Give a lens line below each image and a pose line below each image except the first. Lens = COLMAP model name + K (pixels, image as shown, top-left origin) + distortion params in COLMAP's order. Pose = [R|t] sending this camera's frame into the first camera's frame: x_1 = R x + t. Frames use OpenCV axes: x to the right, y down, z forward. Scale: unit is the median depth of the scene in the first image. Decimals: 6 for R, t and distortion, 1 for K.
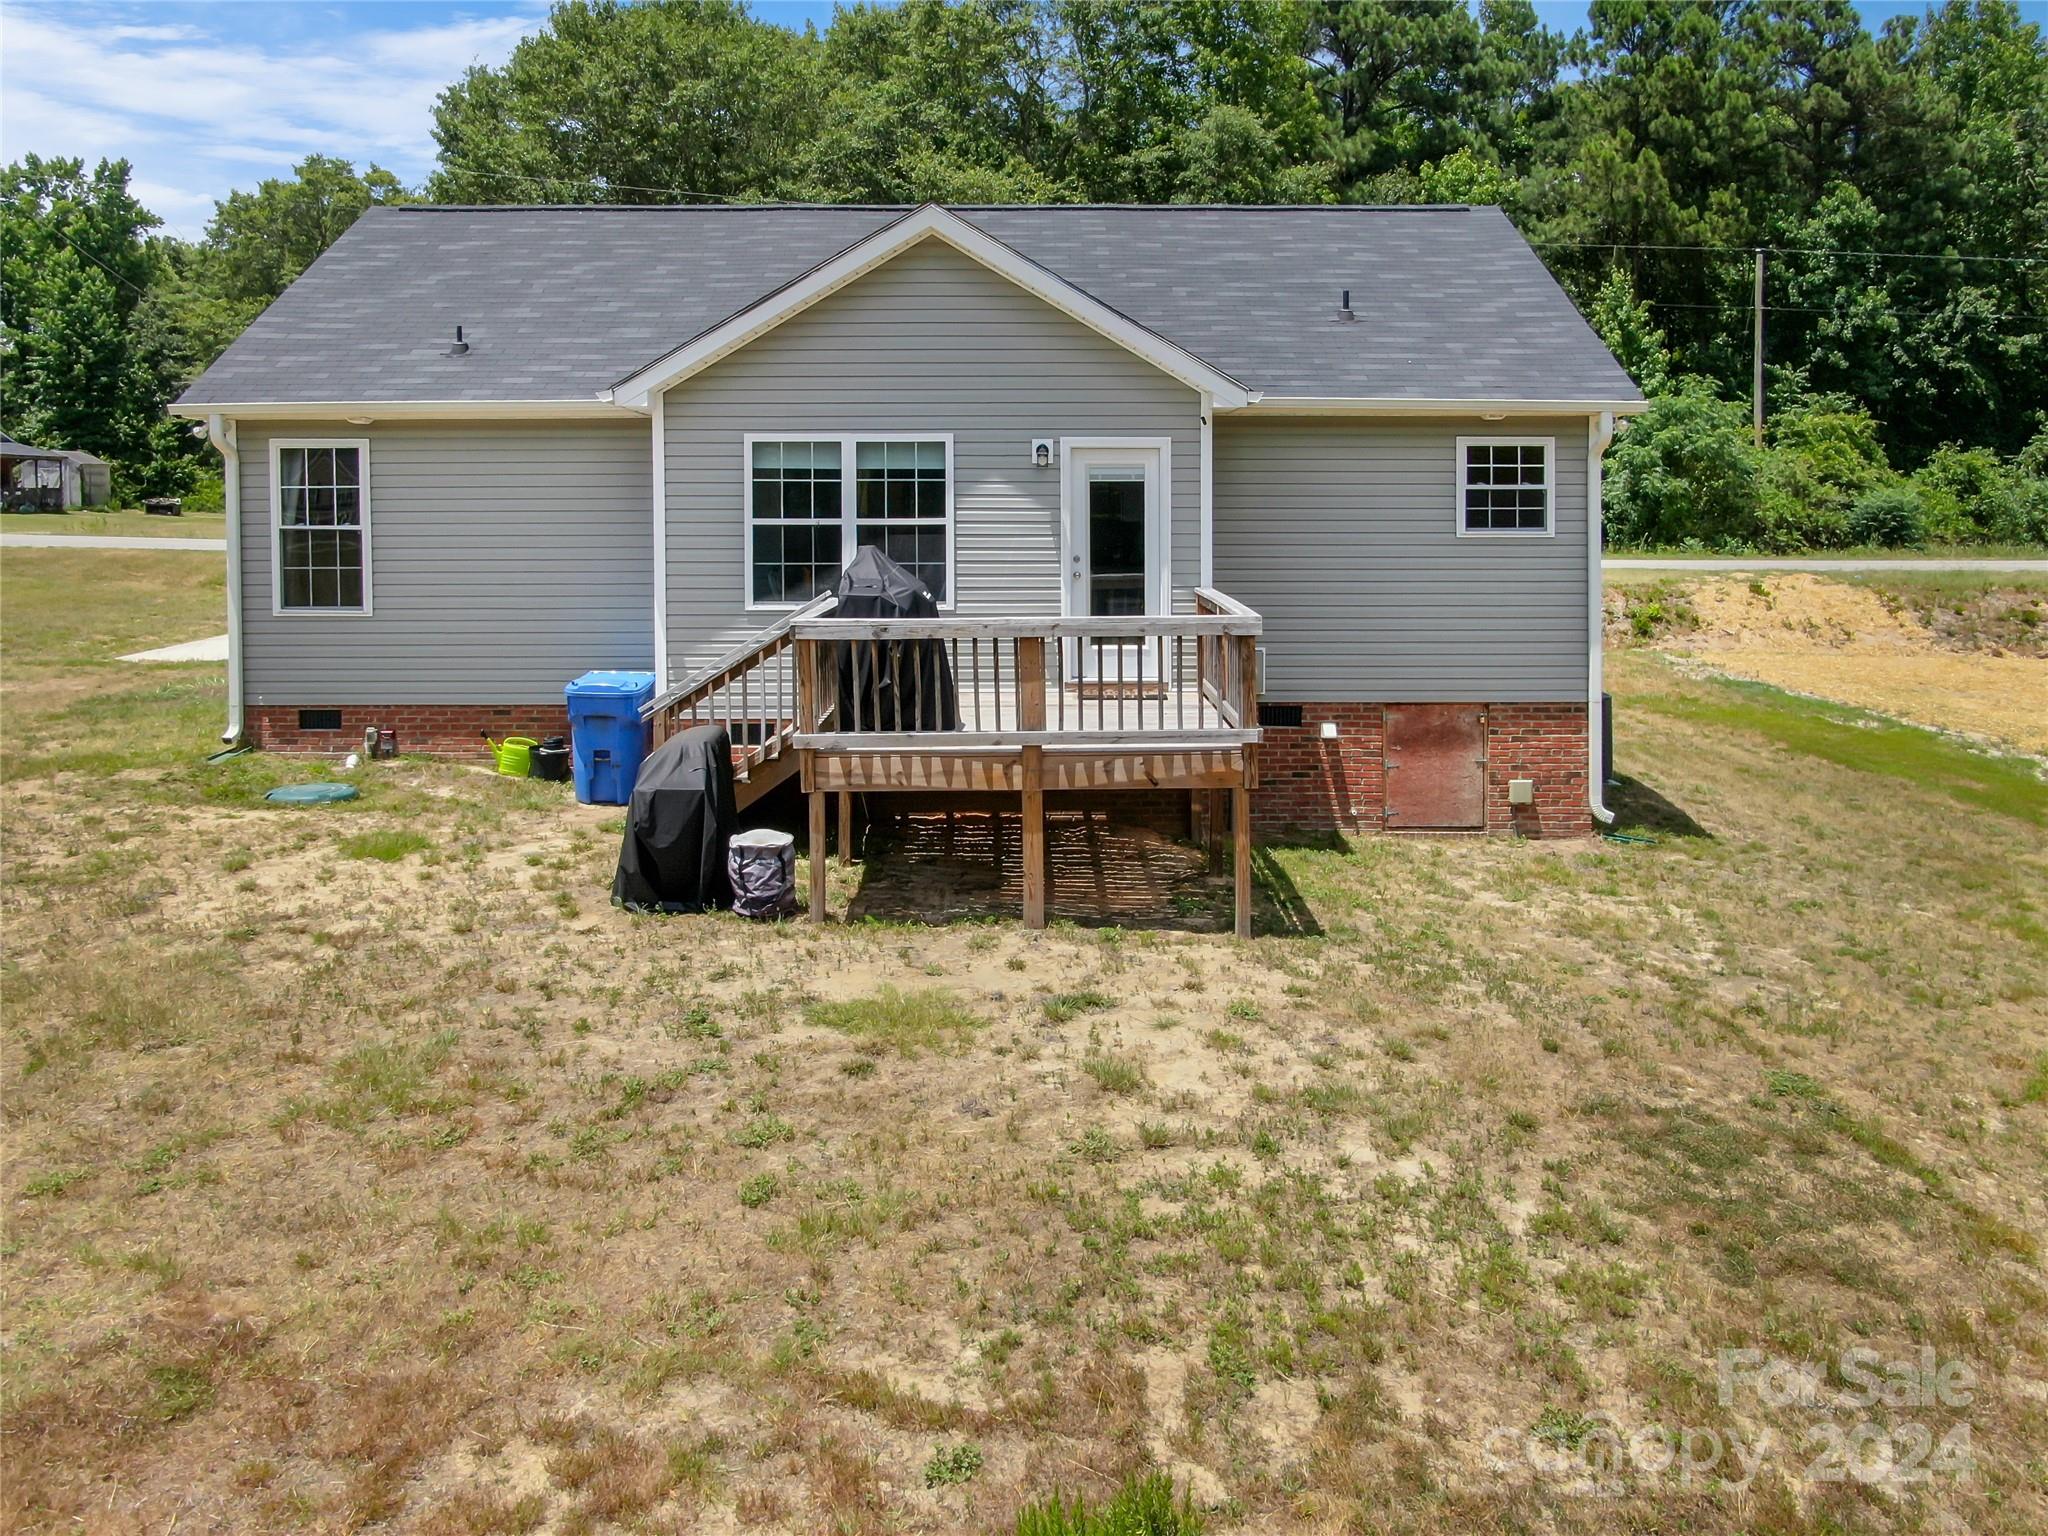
lens RADIAL K [[1508.7, 0, 1023.7], [0, 1508.7, 592.2], [0, 0, 1]] dist [-0.008667, 0.000566]
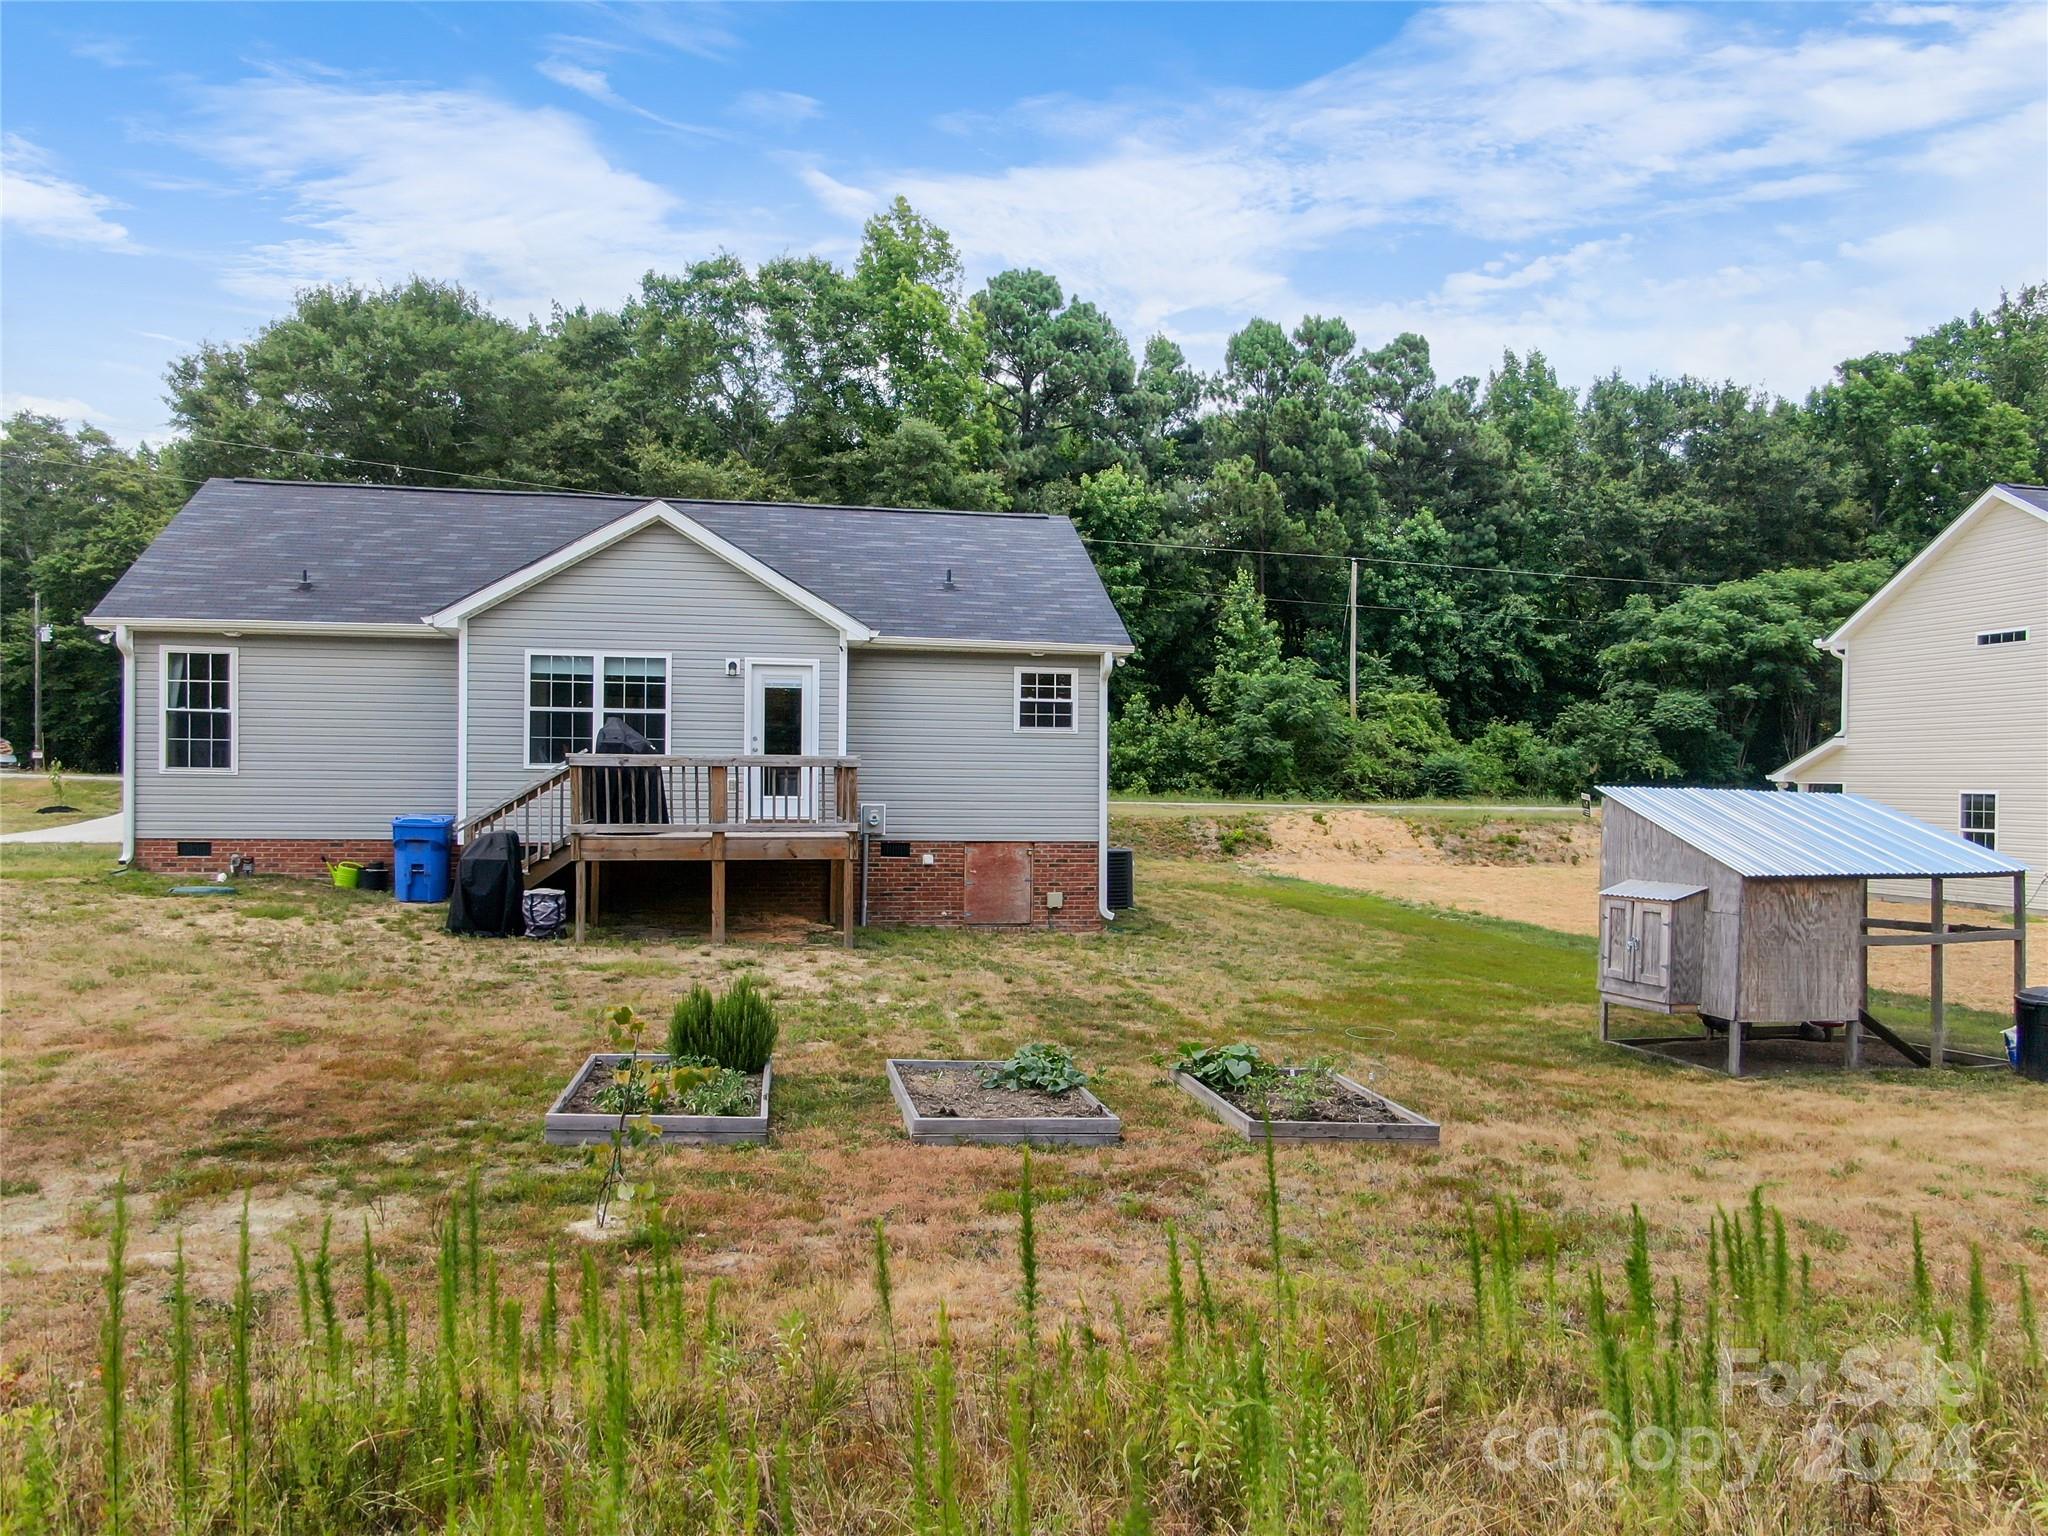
lens RADIAL K [[1439.0, 0, 1024.0], [0, 1439.0, 768.0], [0, 0, 1]] dist [-0.007335, 0.003758]
pose [[0.981254, 0.010682, 0.192422, 0.005221], [0.002005, 0.997843, -0.065618, 0.023901], [-0.192708, 0.064774, 0.979116, -0.104716]]
